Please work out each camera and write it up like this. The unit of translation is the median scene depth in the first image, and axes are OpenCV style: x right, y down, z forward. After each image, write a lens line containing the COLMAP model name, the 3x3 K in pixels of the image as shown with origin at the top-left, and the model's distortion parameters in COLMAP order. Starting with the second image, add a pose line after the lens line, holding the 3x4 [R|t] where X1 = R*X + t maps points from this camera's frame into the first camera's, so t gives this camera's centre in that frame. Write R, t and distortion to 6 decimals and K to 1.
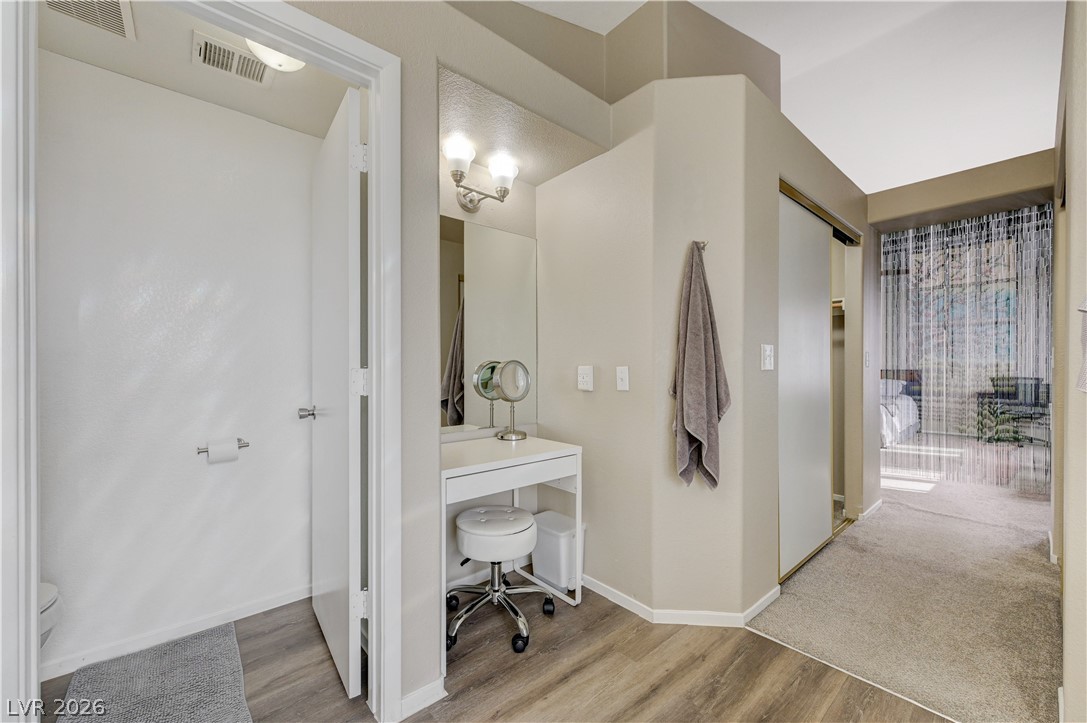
lens RADIAL K [[426.6, 0, 551.5], [0, 426.6, 364.3], [0, 0, 1]] dist [0.003825, 0.000293]
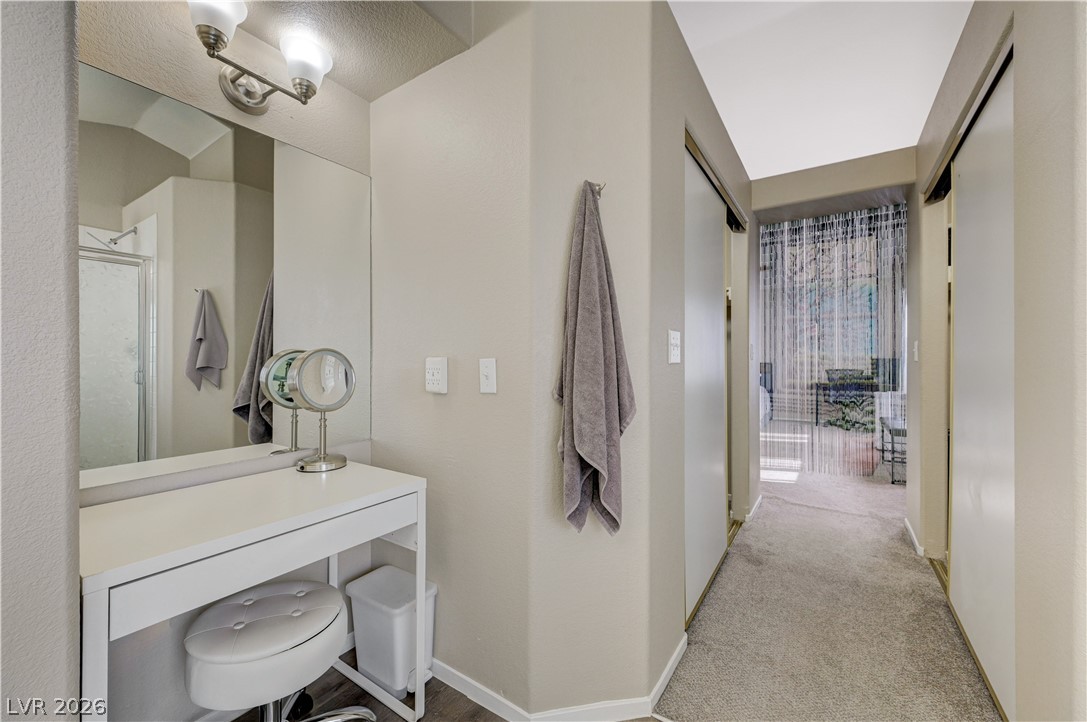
lens RADIAL K [[426.6, 0, 551.5], [0, 426.6, 363.8], [0, 0, 1]] dist [0.003825, 0.000293]
pose [[0.964845, -0.001682, 0.262813, 0.072935], [-0.002010, 0.999903, 0.013778, 0.003710], [-0.262811, -0.013822, 0.964748, 0.265130]]
